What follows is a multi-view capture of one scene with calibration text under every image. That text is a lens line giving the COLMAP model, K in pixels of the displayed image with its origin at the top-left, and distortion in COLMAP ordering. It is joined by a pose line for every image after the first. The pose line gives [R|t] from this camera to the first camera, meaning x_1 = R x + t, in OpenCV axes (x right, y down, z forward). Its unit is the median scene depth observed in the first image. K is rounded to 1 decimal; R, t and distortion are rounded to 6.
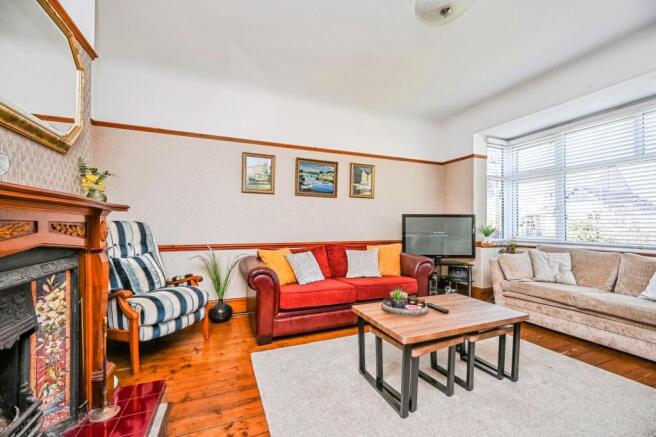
lens RADIAL K [[269.9, 0, 336.6], [0, 269.9, 218.1], [0, 0, 1]] dist [0.002613, -0.000665]
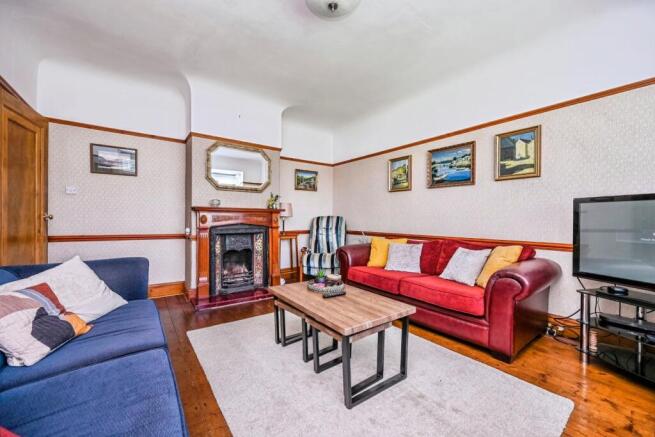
lens RADIAL K [[269.5, 0, 329.4], [0, 269.5, 220.2], [0, 0, 1]] dist [0.002613, -0.000665]
pose [[0.218770, 0.004268, -0.975767, 0.710514], [0.021094, 0.999736, 0.009102, 0.016280], [0.975548, -0.022574, 0.218622, 0.391361]]
